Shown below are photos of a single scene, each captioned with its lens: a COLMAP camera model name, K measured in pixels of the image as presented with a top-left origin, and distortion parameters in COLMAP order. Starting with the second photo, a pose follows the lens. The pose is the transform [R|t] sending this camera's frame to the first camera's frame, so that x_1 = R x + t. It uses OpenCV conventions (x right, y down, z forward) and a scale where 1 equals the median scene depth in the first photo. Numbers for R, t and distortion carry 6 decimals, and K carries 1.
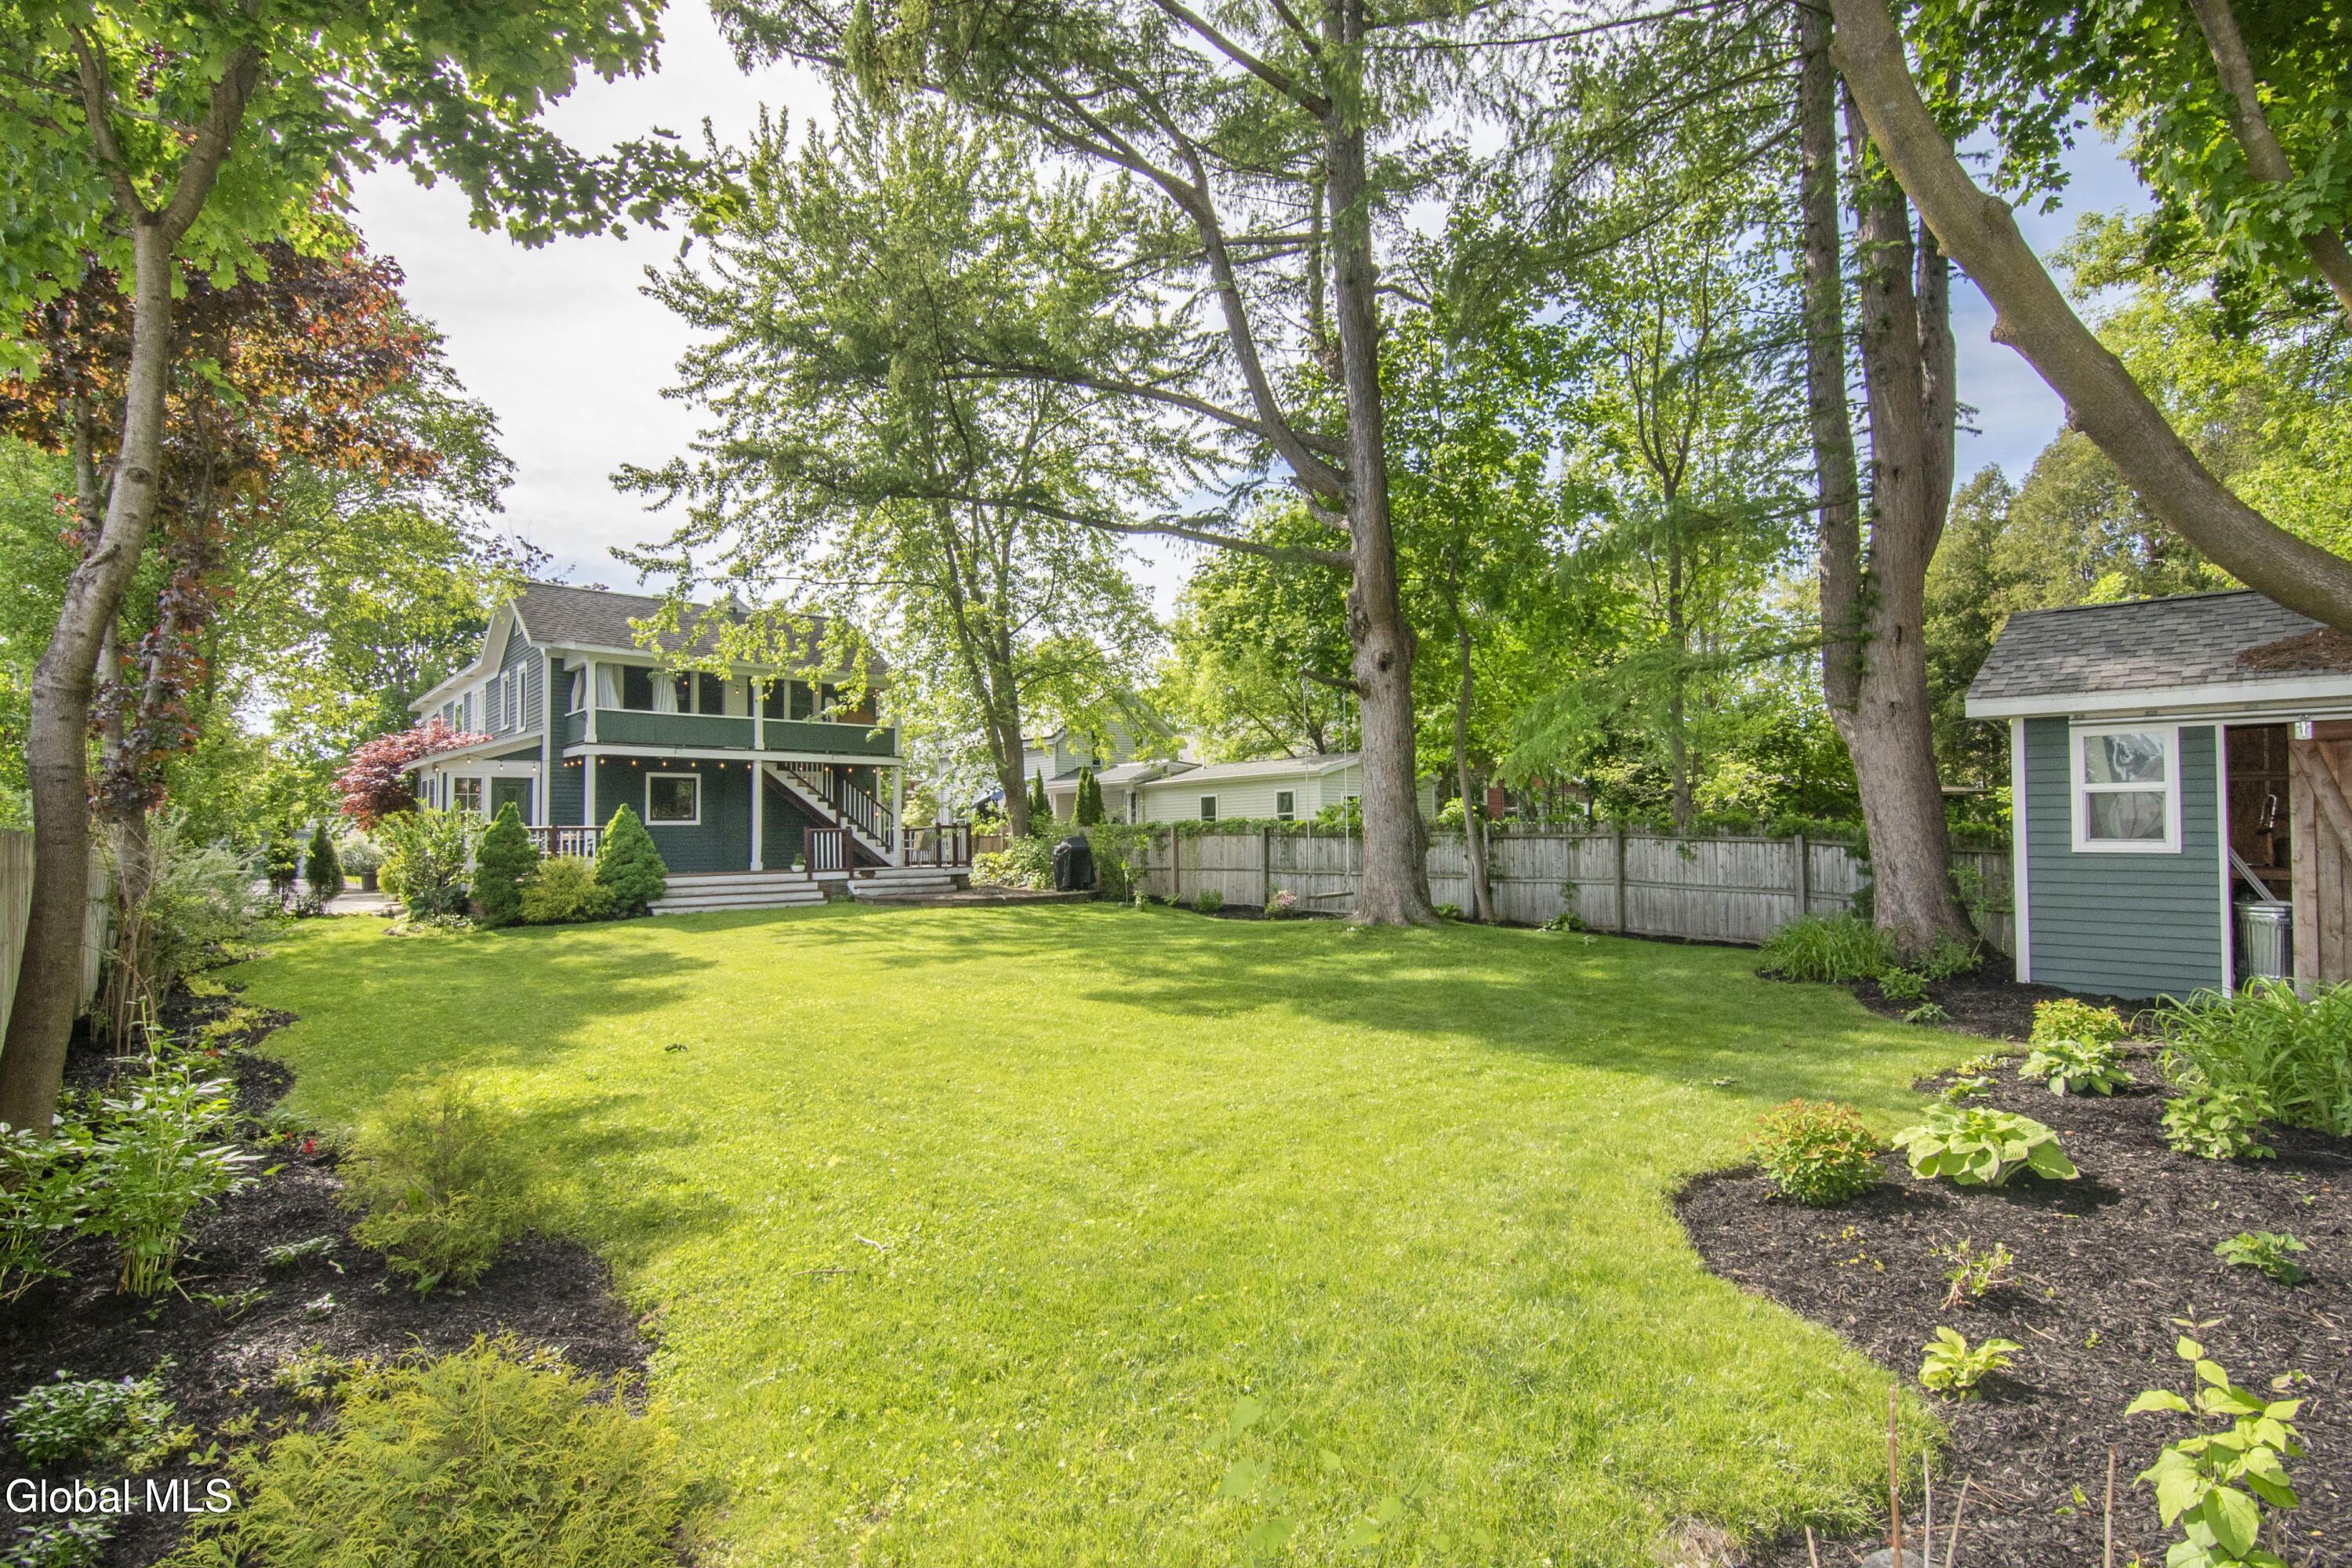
lens RADIAL K [[1155.2, 0, 1189.6], [0, 1155.2, 786.2], [0, 0, 1]] dist [-0.011669, 0.000068]
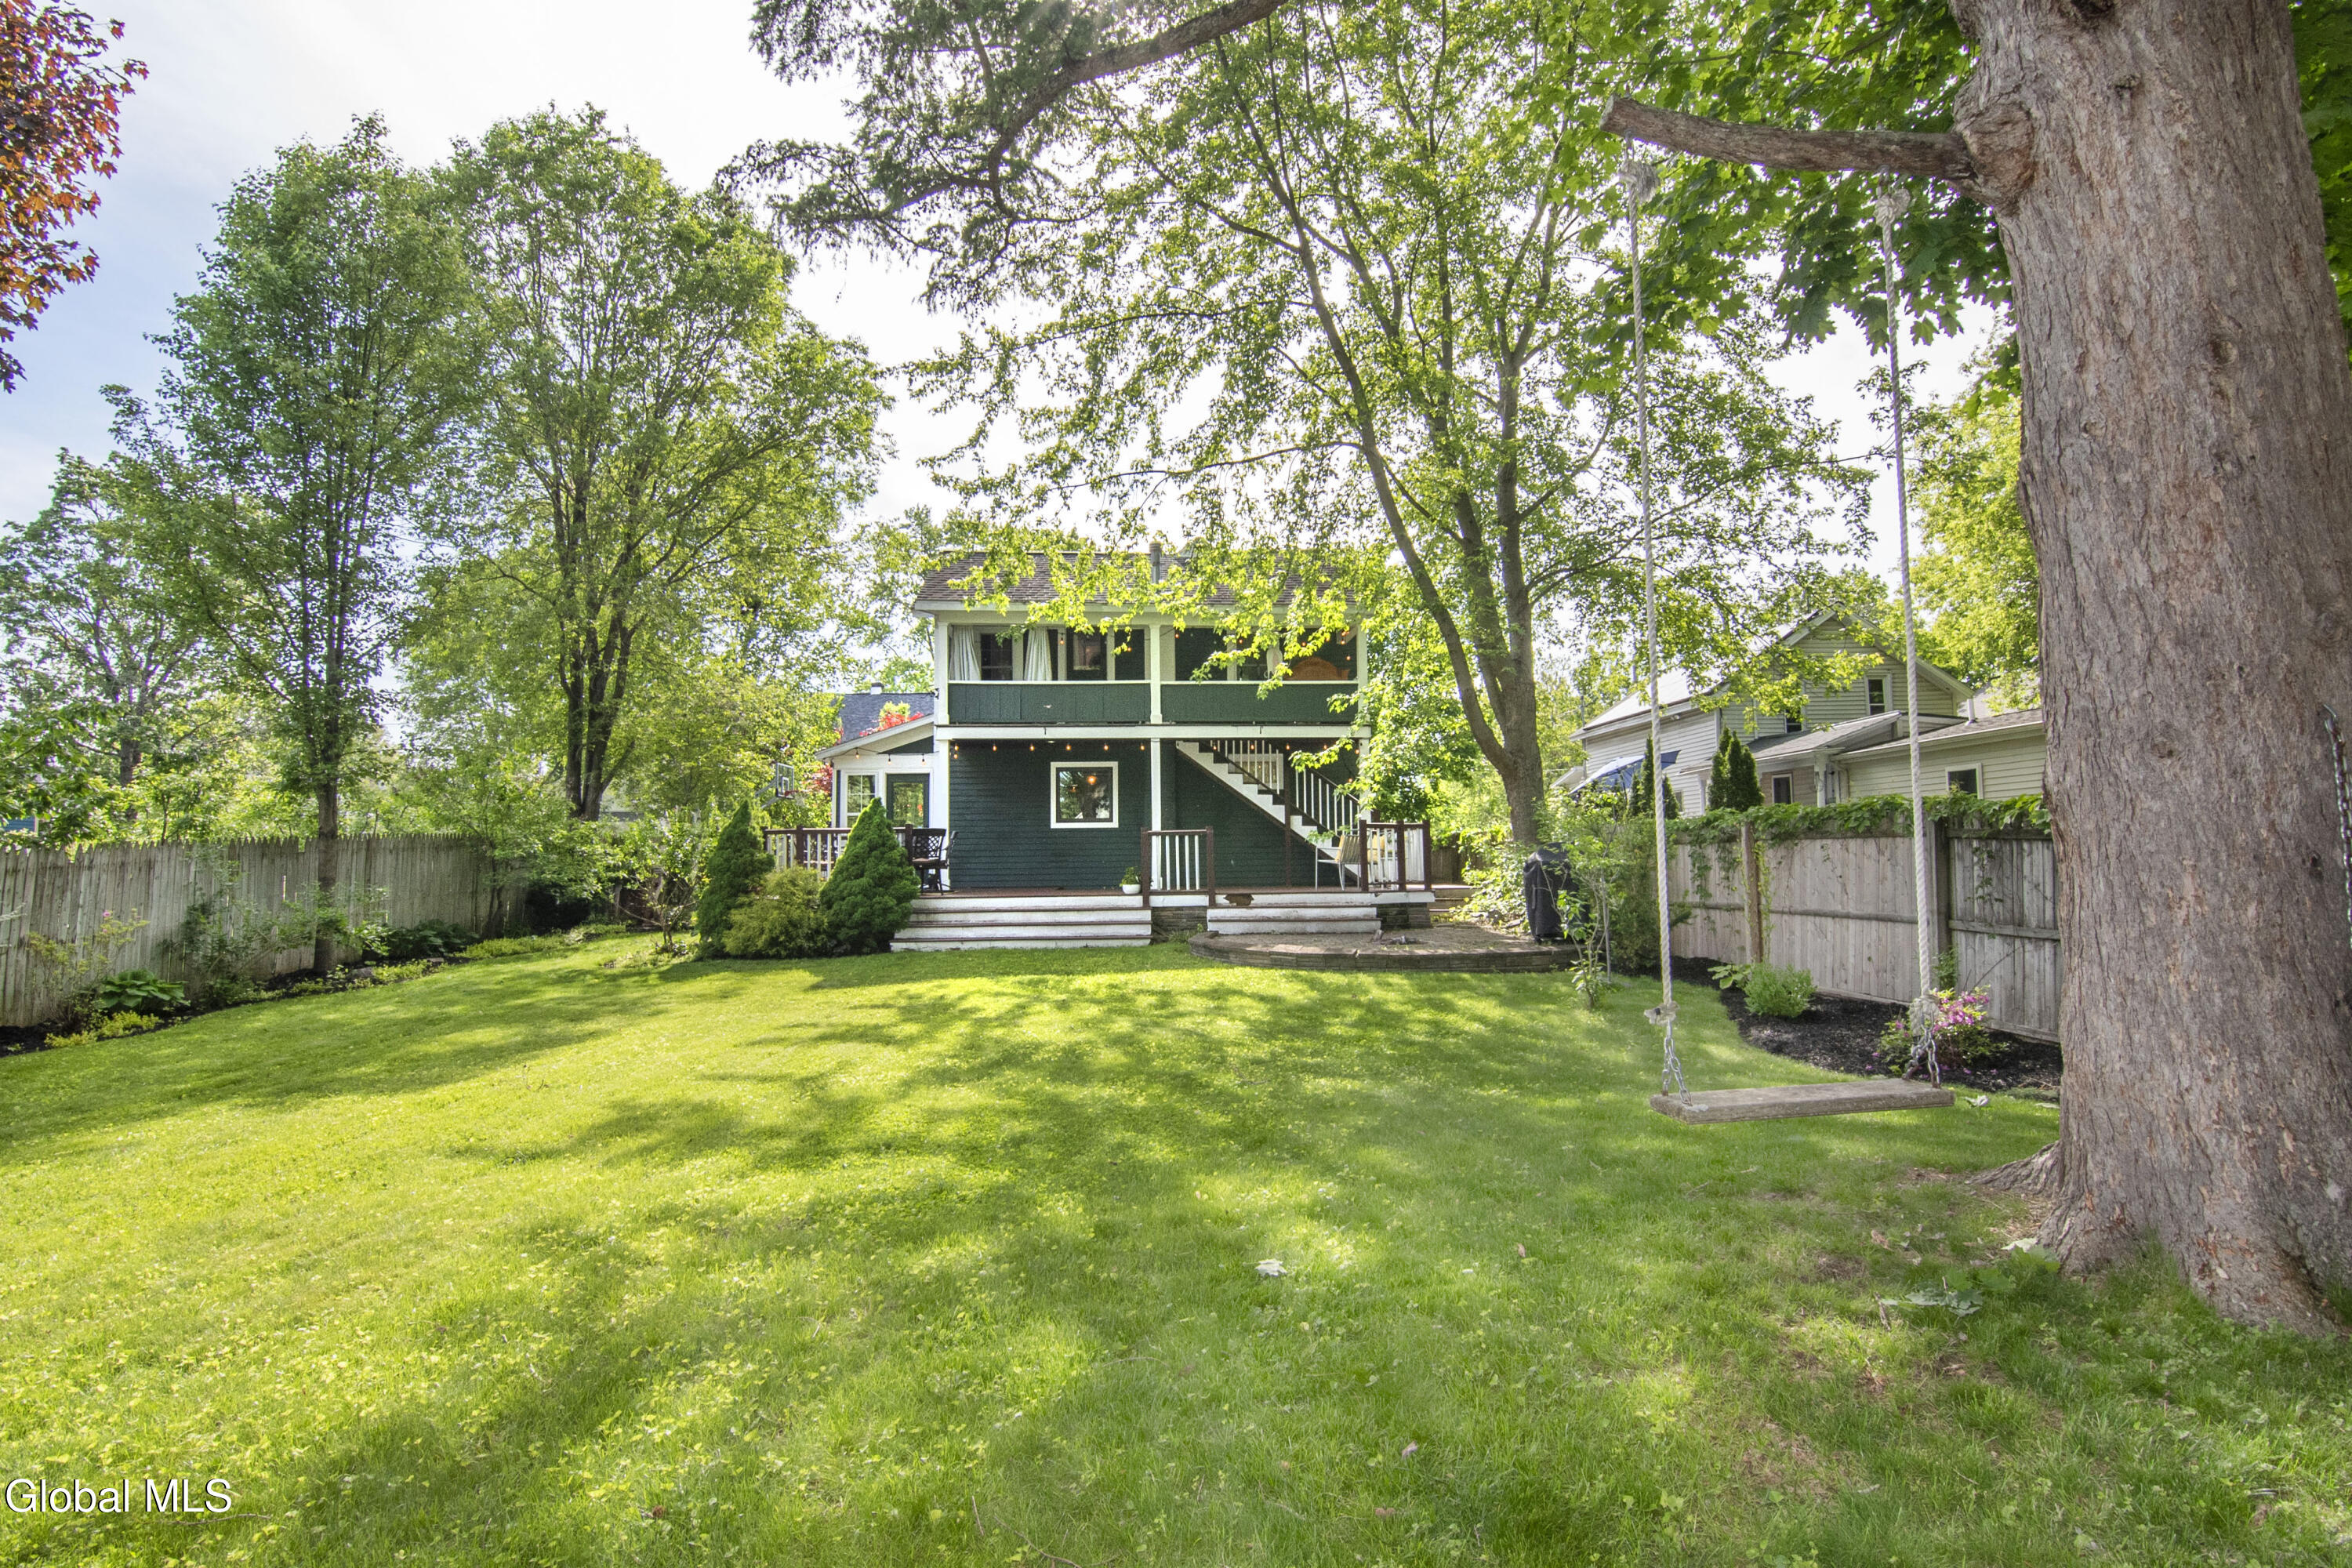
lens RADIAL K [[1155.2, 0, 1189.6], [0, 1155.2, 786.2], [0, 0, 1]] dist [-0.011669, 0.000068]
pose [[0.763300, -0.032710, -0.645216, 0.119575], [0.028556, 0.999450, -0.016887, 0.021825], [0.645413, -0.005535, 0.763814, 0.472413]]
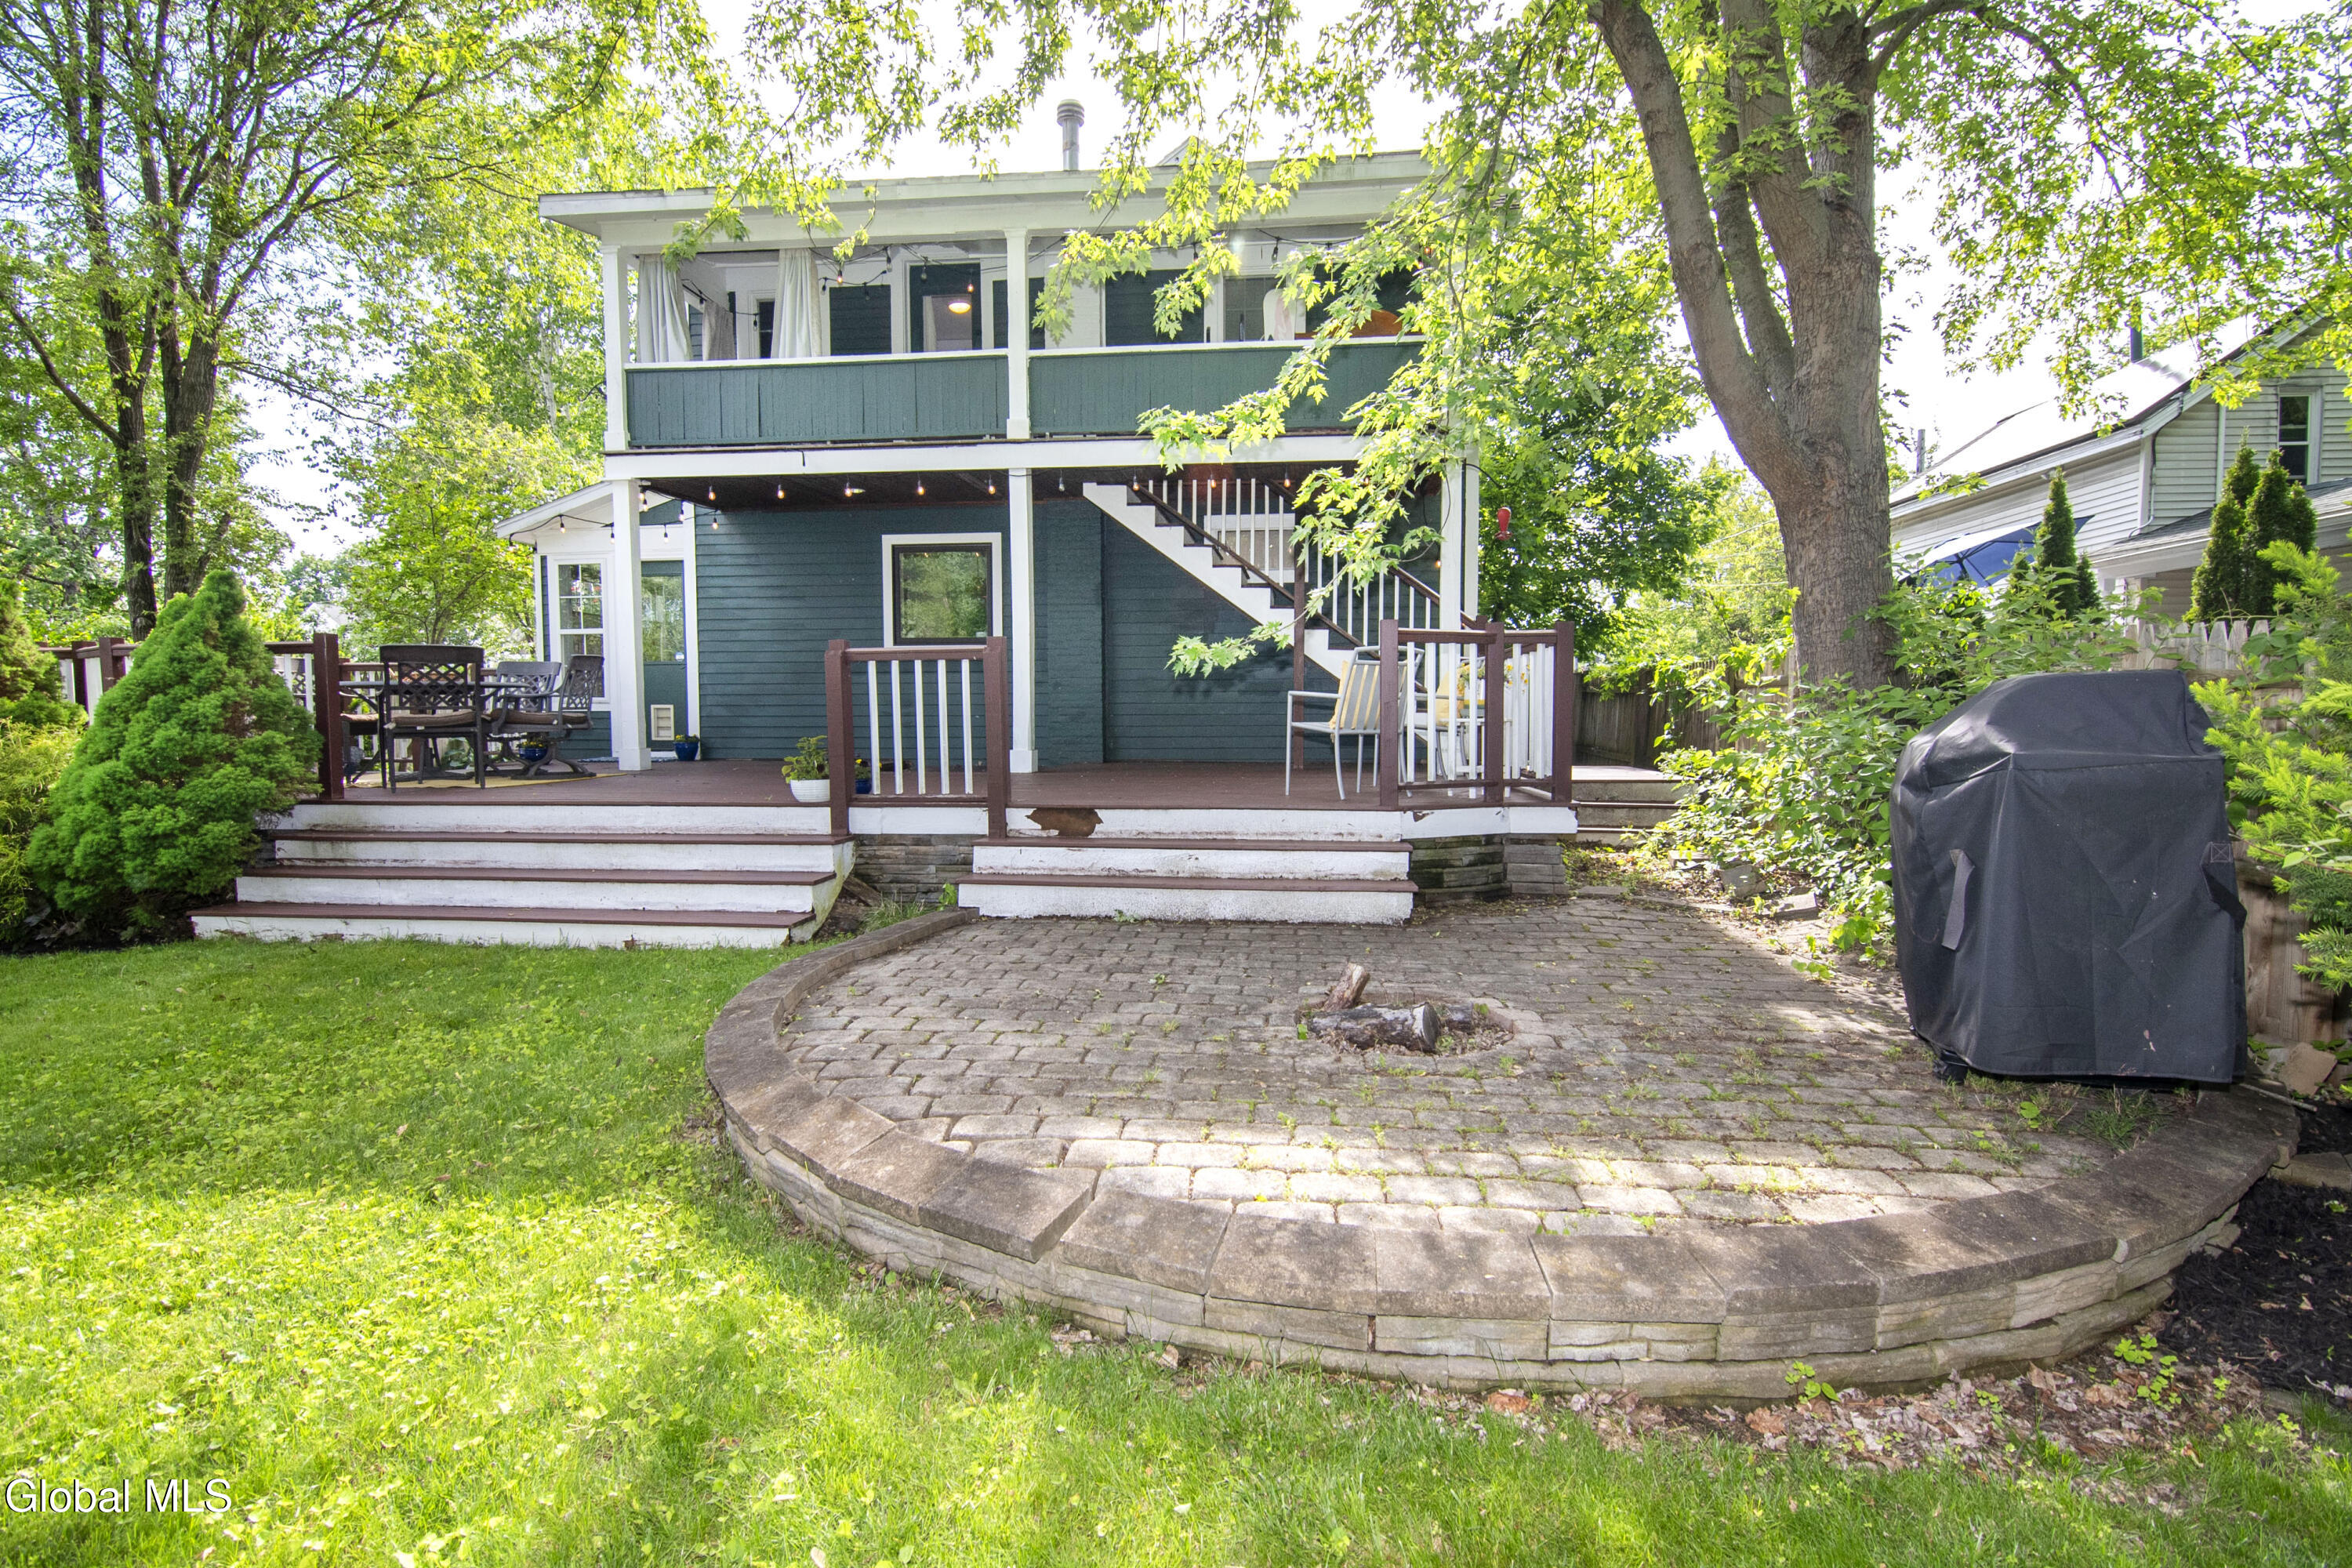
lens RADIAL K [[1155.2, 0, 1189.6], [0, 1155.2, 786.2], [0, 0, 1]] dist [-0.011669, 0.000068]
pose [[0.654989, 0.067332, -0.752632, -0.061406], [0.026952, 0.993307, 0.112319, 0.038448], [0.755157, -0.093853, 0.648790, 0.828166]]
